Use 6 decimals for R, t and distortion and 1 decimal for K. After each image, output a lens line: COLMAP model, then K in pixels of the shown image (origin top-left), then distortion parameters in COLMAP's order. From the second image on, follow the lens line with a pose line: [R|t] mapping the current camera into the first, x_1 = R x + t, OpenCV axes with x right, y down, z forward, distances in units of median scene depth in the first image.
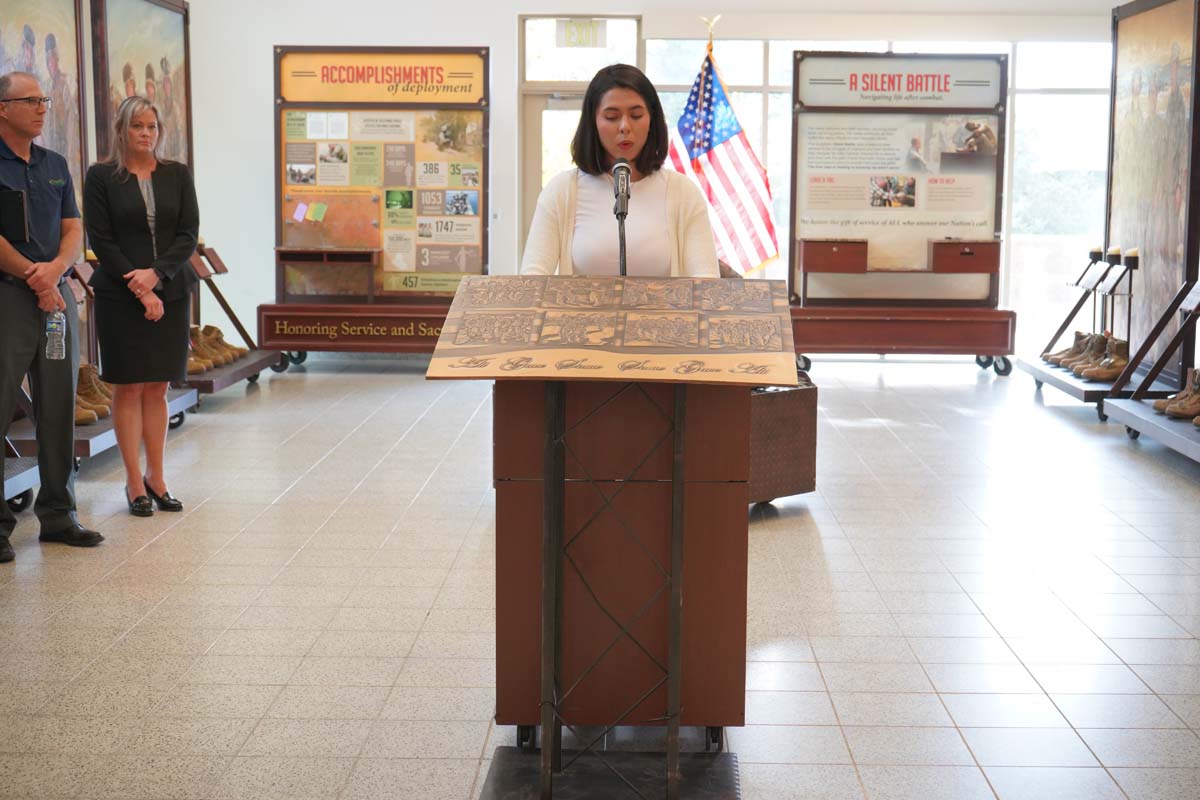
lens RADIAL K [[1756.4, 0, 600.0], [0, 1756.4, 400.0], [0, 0, 1]] dist [-0.018887, 0.047580]
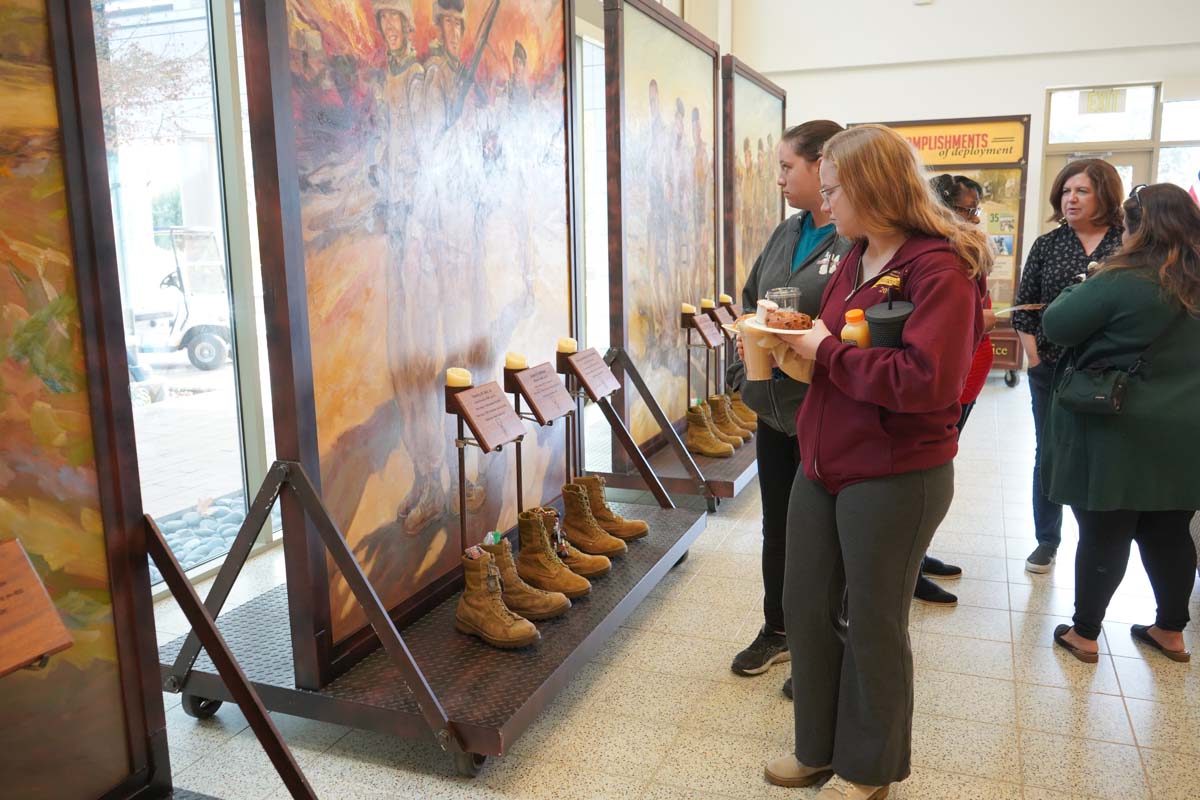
lens RADIAL K [[960.0, 0, 600.0], [0, 960.0, 400.0], [0, 0, 1]] dist [-0.008673, 0.008899]
pose [[0.938712, 0.038829, -0.342508, -0.106964], [-0.020847, 0.998211, 0.056030, -0.035994], [0.344071, -0.045456, 0.937843, 0.270661]]
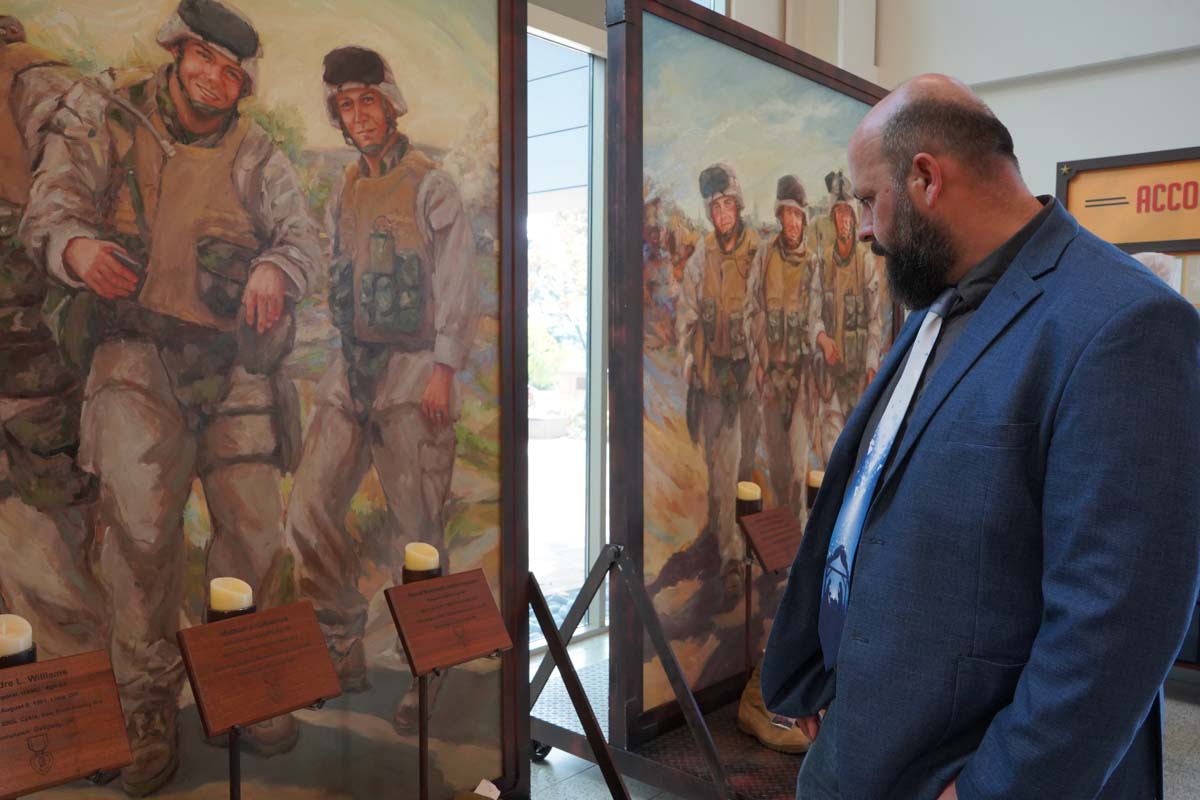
lens RADIAL K [[960.0, 0, 600.0], [0, 960.0, 400.0], [0, 0, 1]] dist [-0.008673, 0.008899]
pose [[0.757813, 0.036851, -0.651431, -0.078490], [-0.084545, 0.995533, -0.042035, -0.083763], [0.646971, 0.086930, 0.757543, 0.623059]]
